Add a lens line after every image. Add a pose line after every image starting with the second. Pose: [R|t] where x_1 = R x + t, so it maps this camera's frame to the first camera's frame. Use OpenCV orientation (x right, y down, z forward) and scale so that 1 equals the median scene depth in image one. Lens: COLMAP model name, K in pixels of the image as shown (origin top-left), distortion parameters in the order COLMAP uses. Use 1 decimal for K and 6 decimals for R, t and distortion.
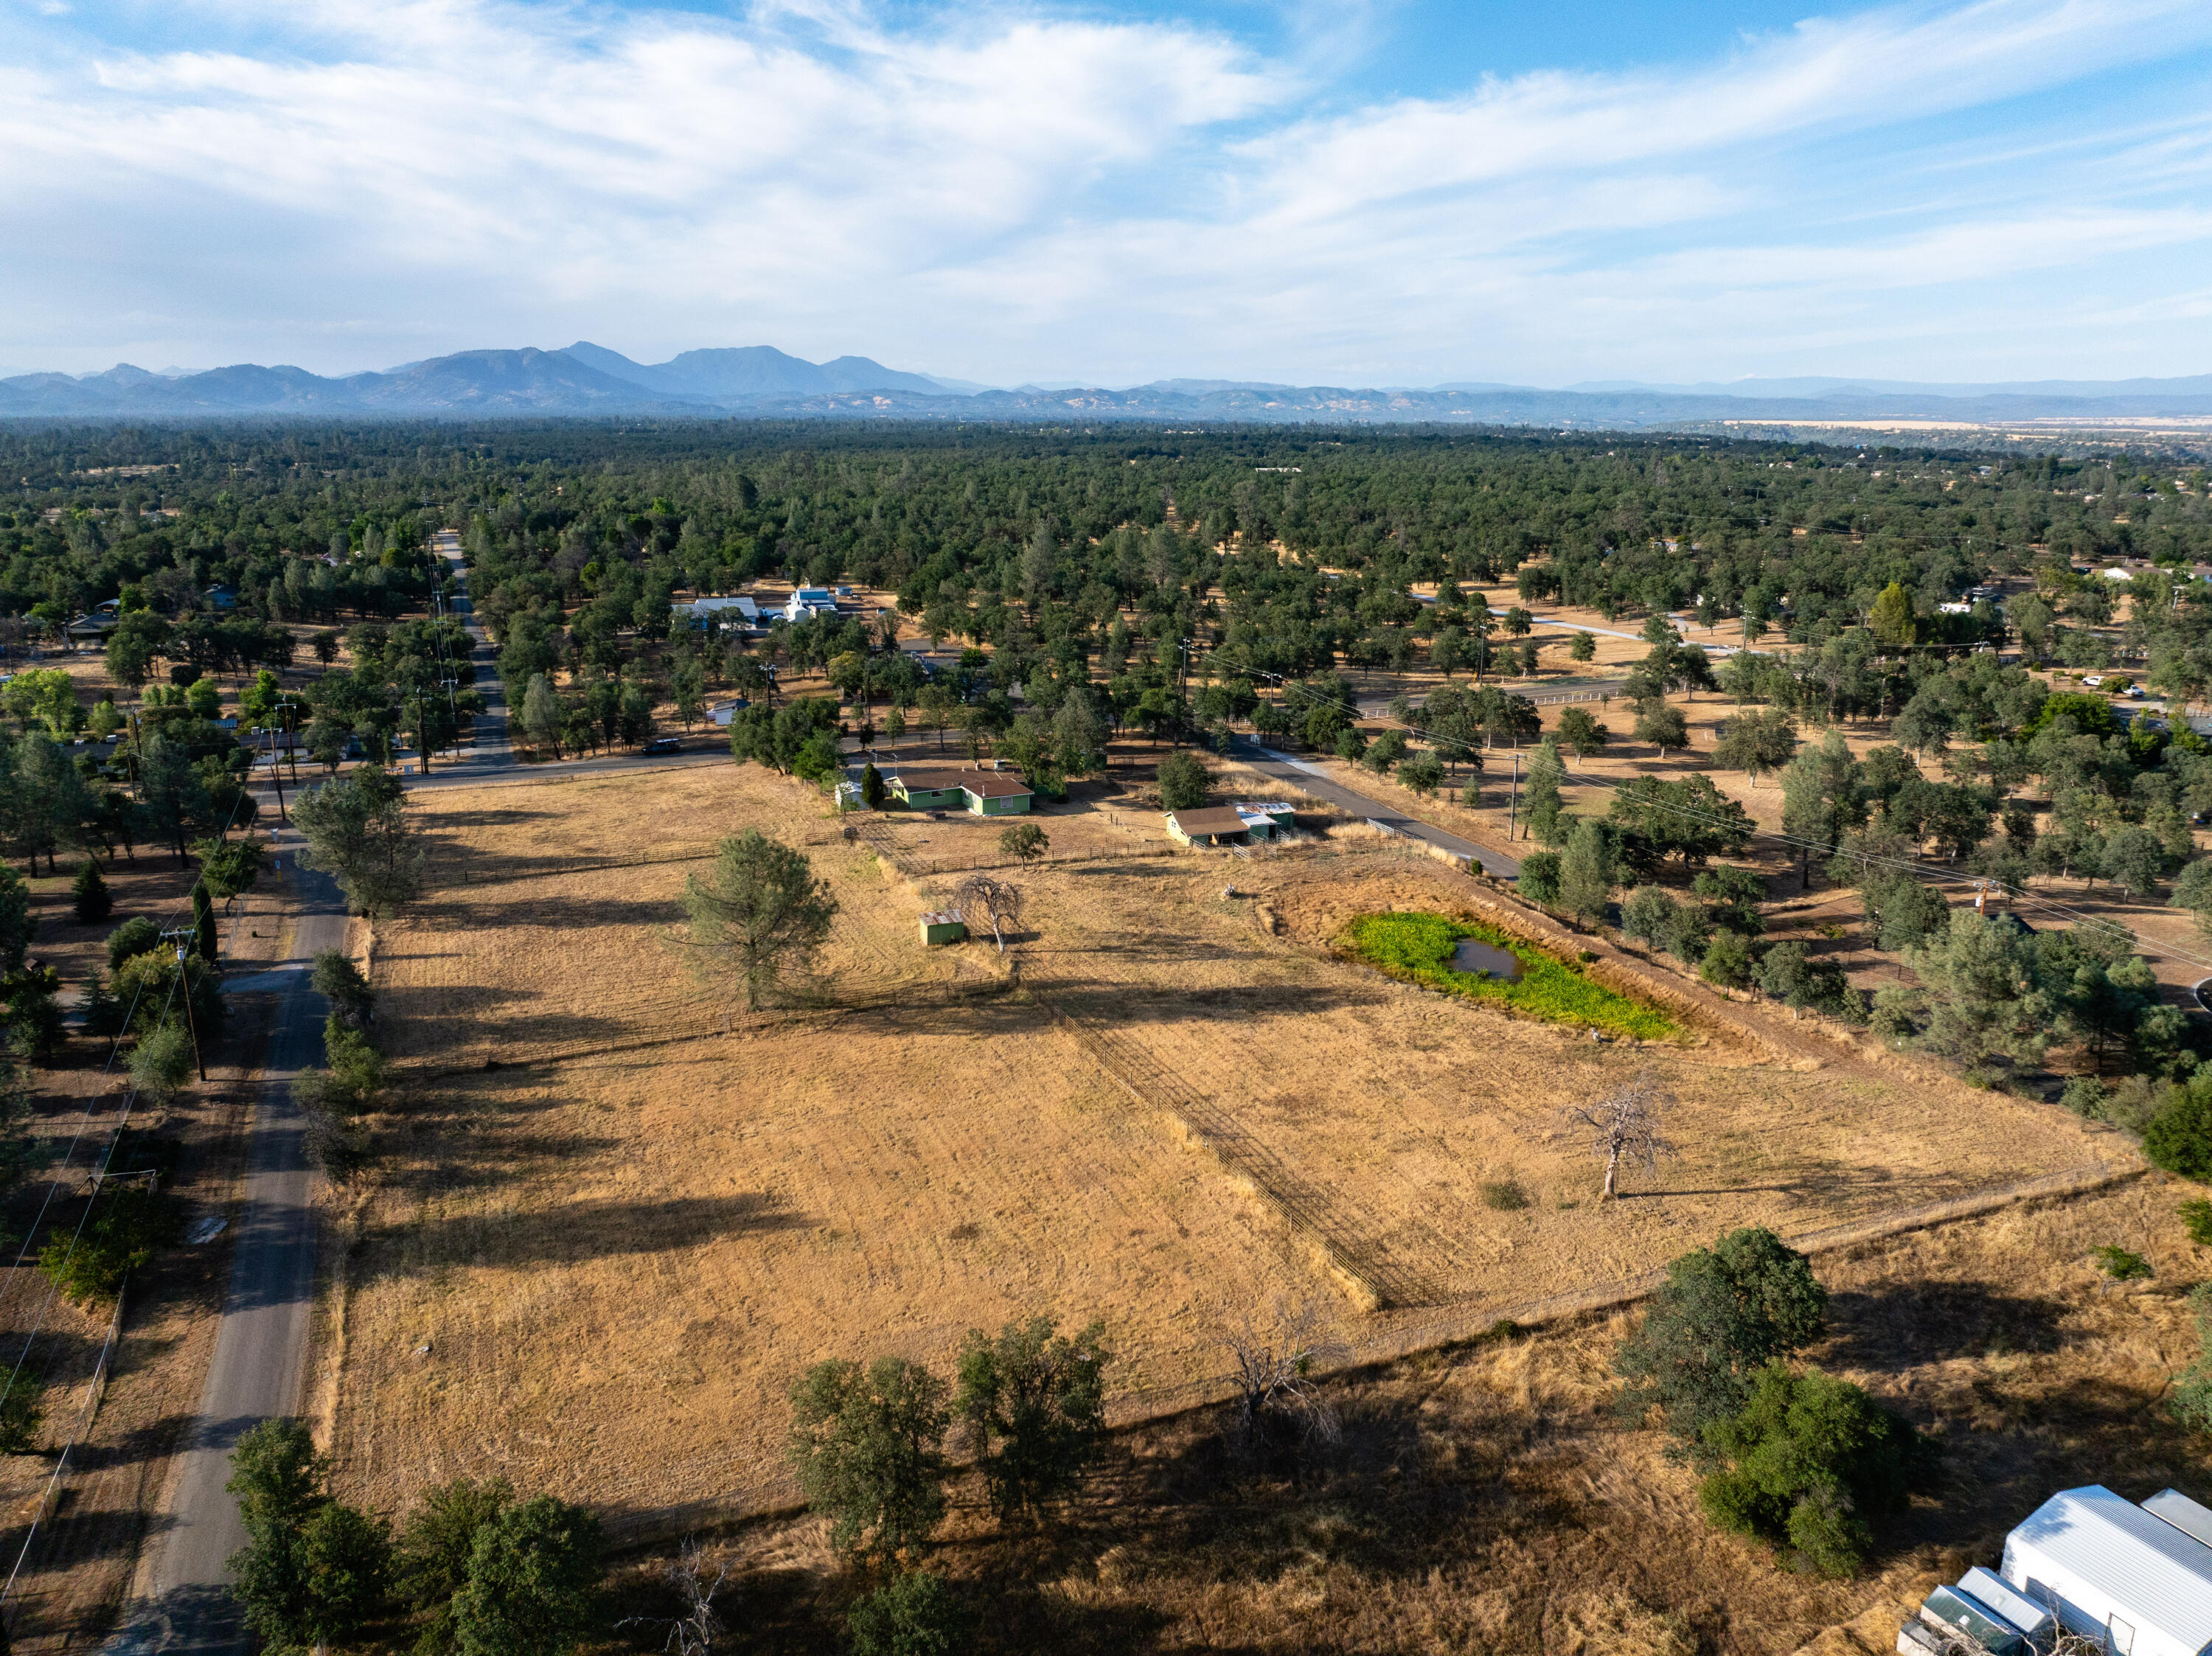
lens RADIAL K [[1543.1, 0, 1104.2], [0, 1543.1, 821.5], [0, 0, 1]] dist [-0.050476, 0.019848]
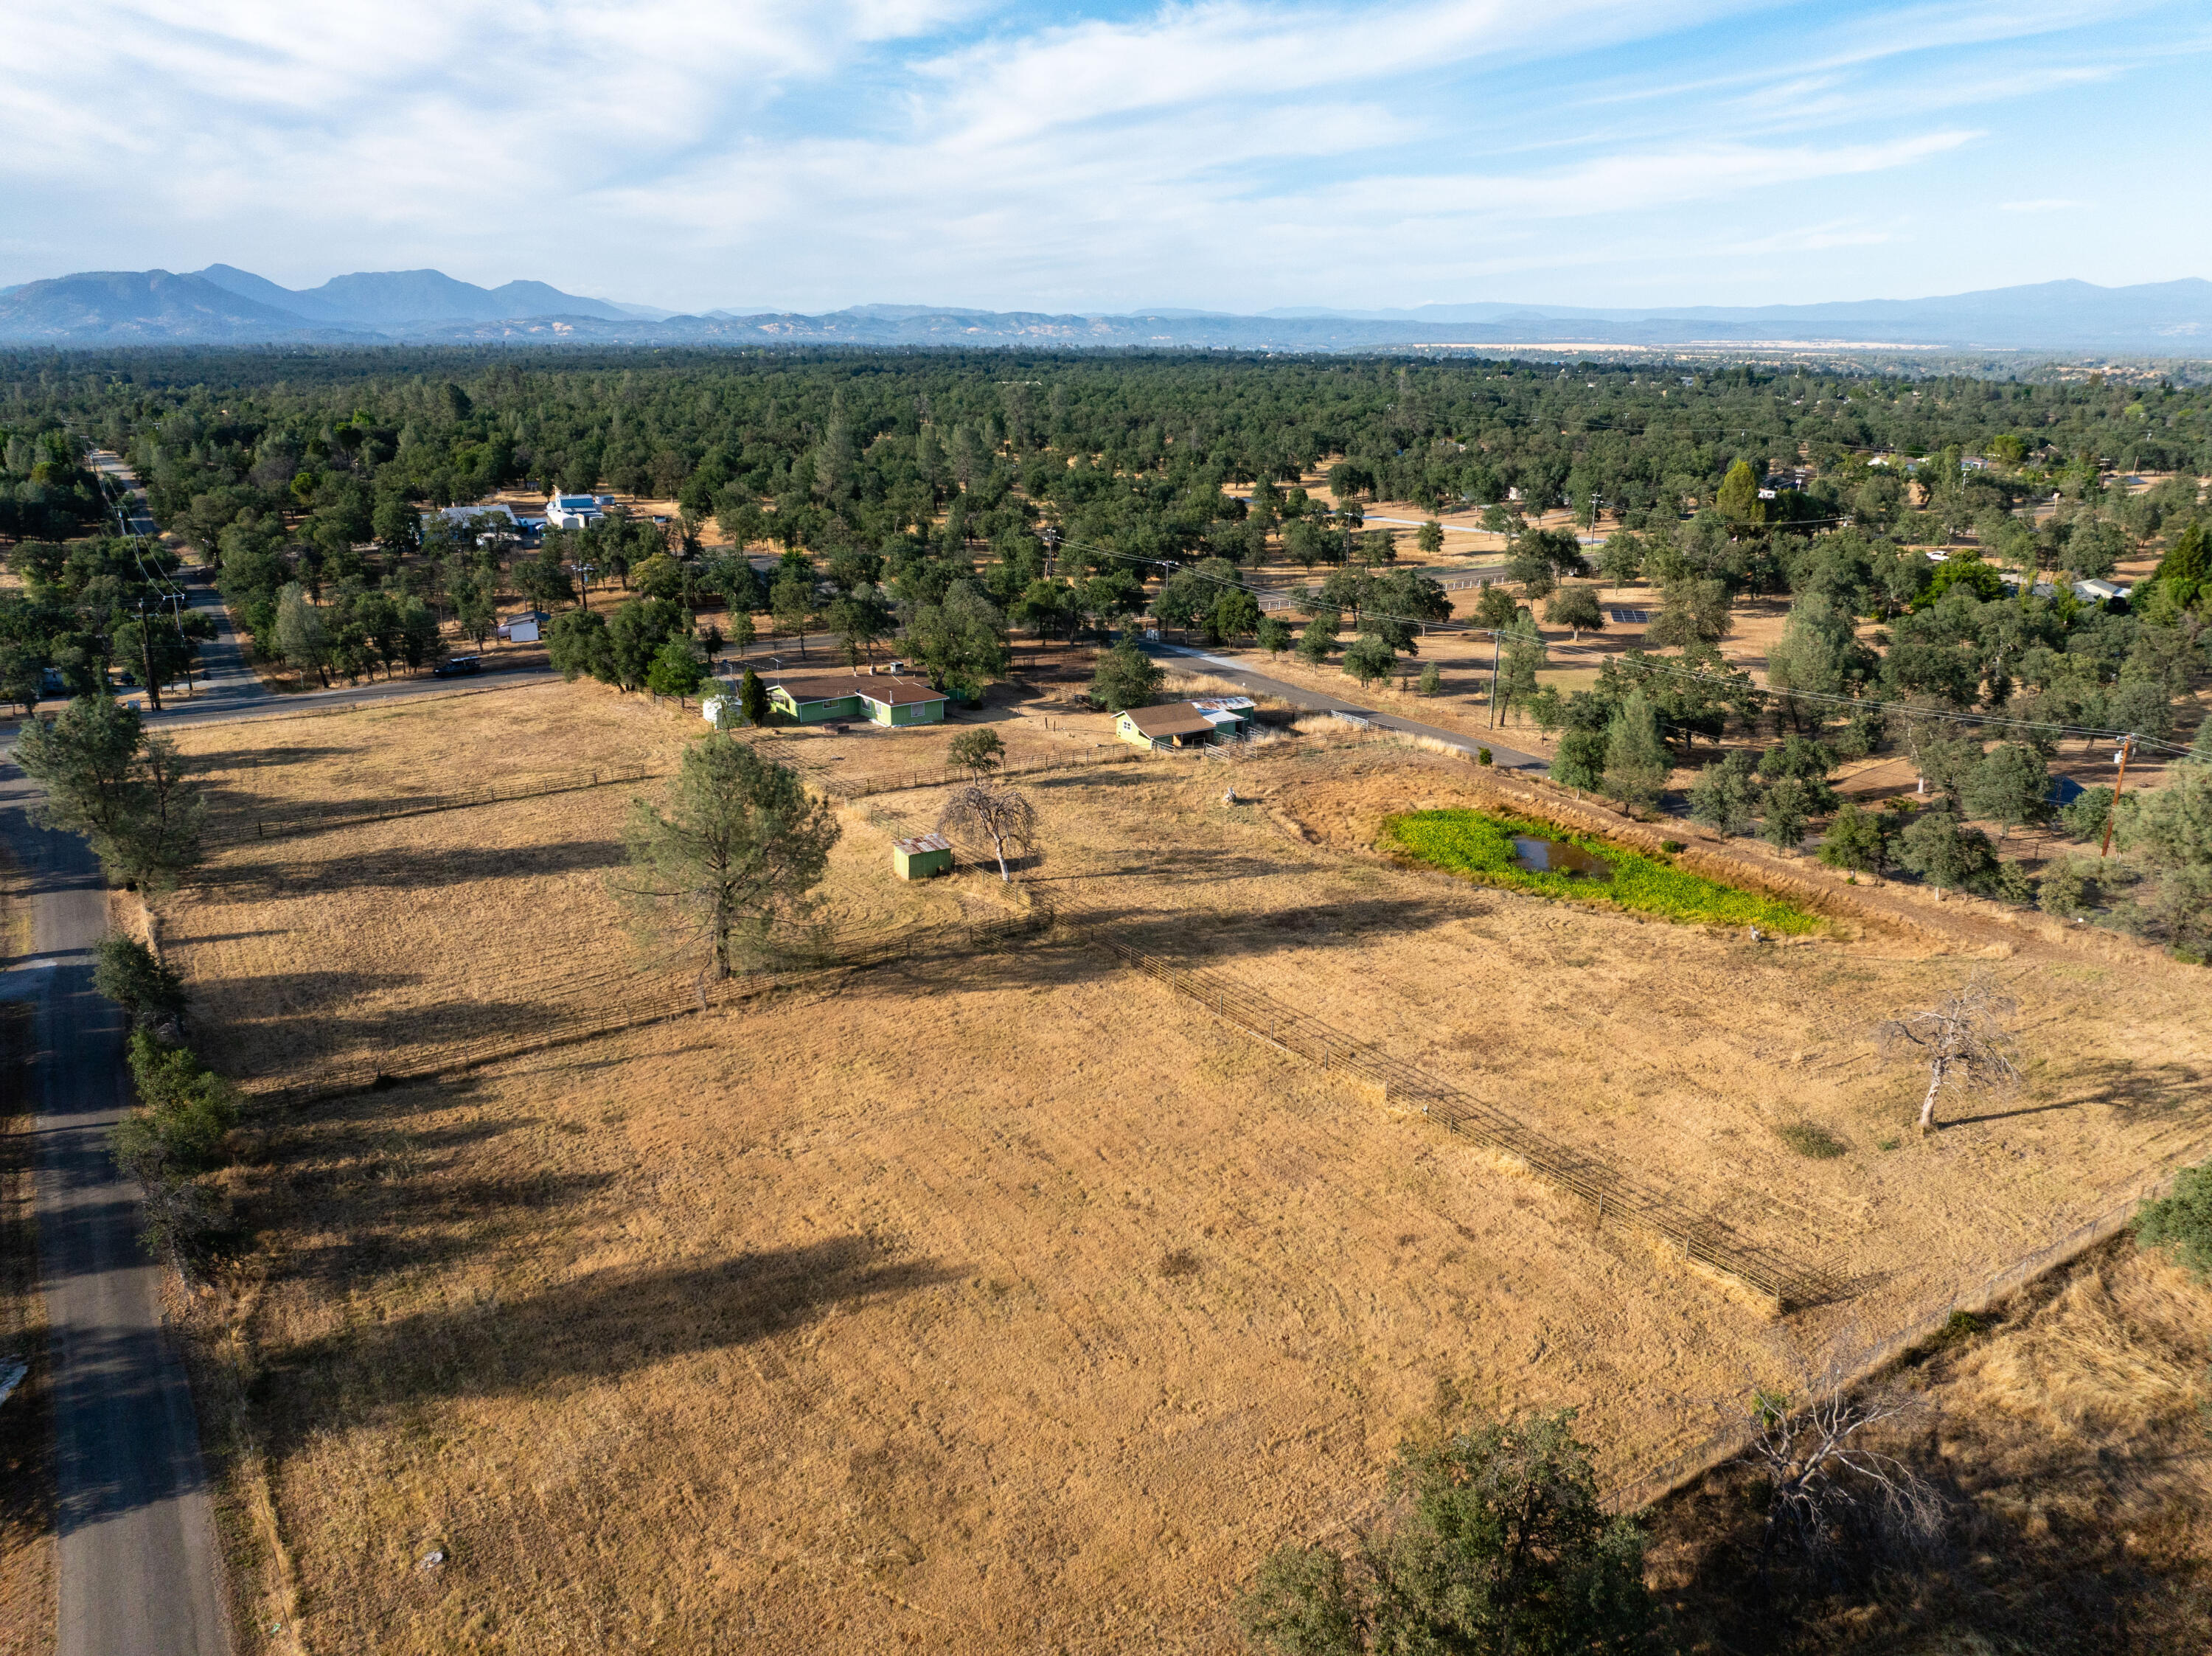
lens RADIAL K [[1543.1, 0, 1100.5], [0, 1543.1, 829.8], [0, 0, 1]] dist [-0.050476, 0.019848]
pose [[0.982655, -0.055525, 0.176935, -0.132739], [0.046799, 0.997491, 0.053117, 0.014499], [-0.179441, -0.043915, 0.982788, 0.172771]]
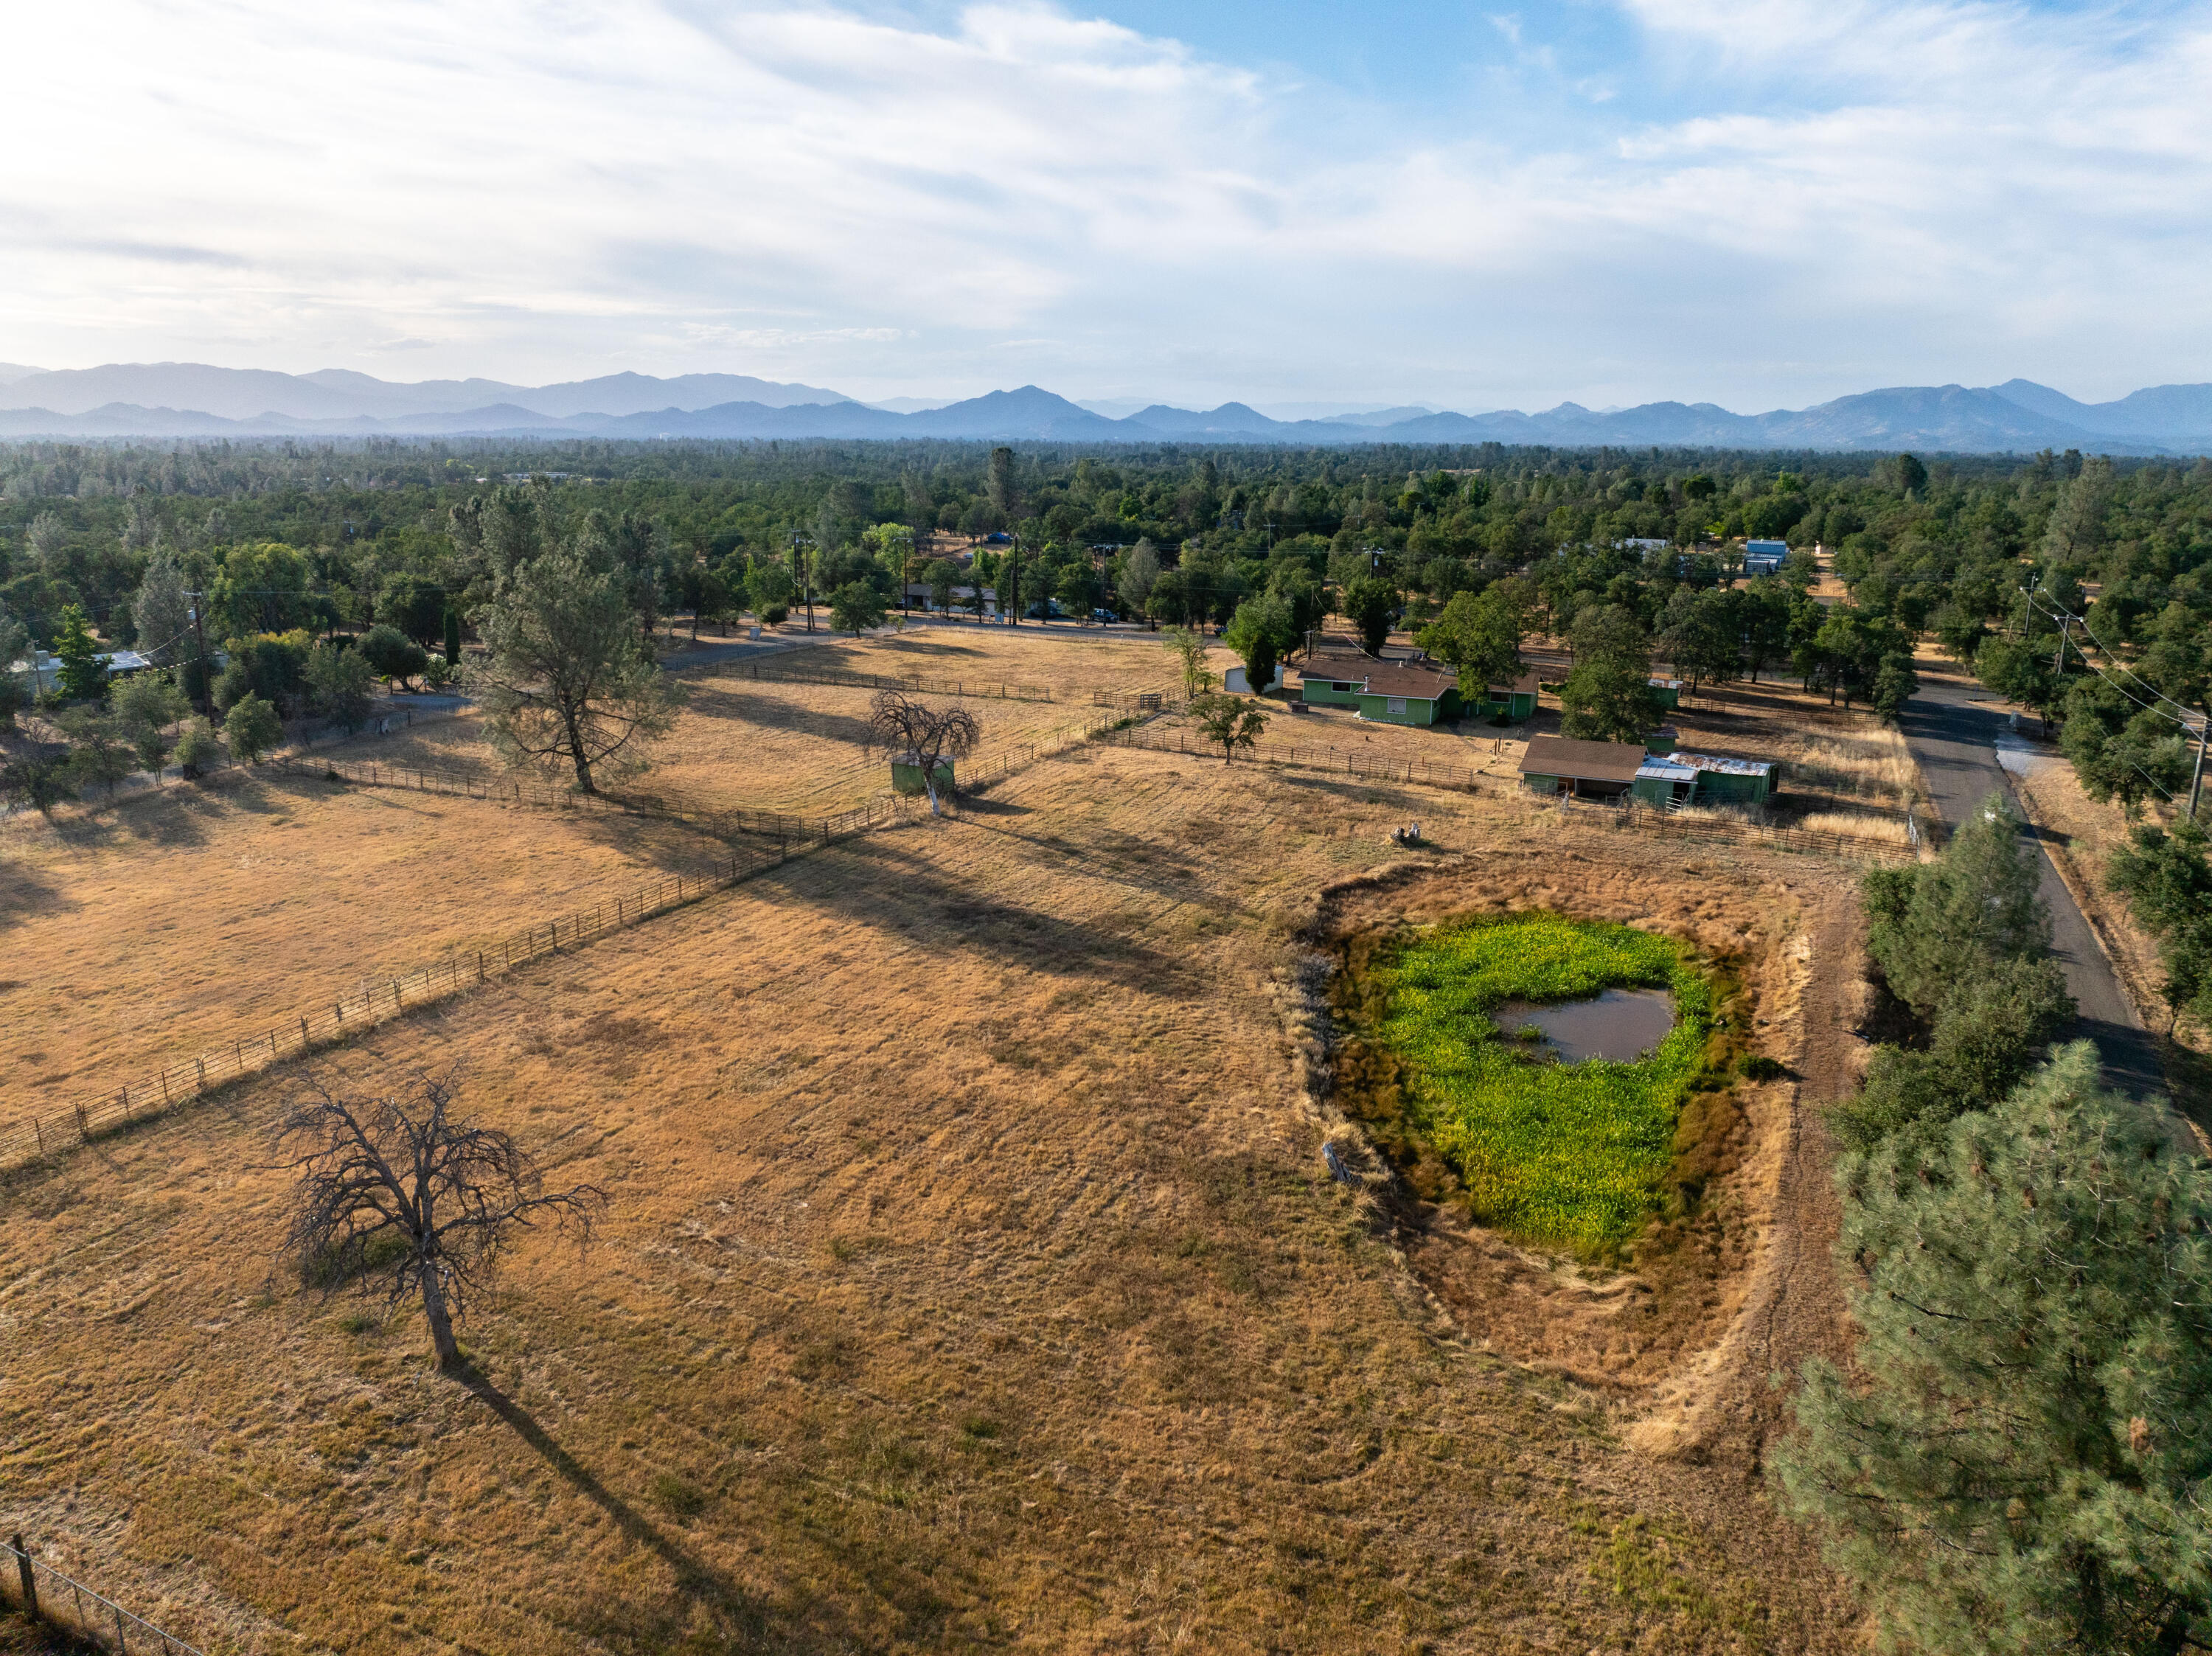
lens RADIAL K [[1543.1, 0, 1108.6], [0, 1543.1, 855.2], [0, 0, 1]] dist [-0.050476, 0.019848]
pose [[0.662025, 0.192258, -0.724404, 0.416072], [-0.195958, 0.977319, 0.080298, 0.026662], [0.723411, 0.088793, 0.684684, 0.486283]]
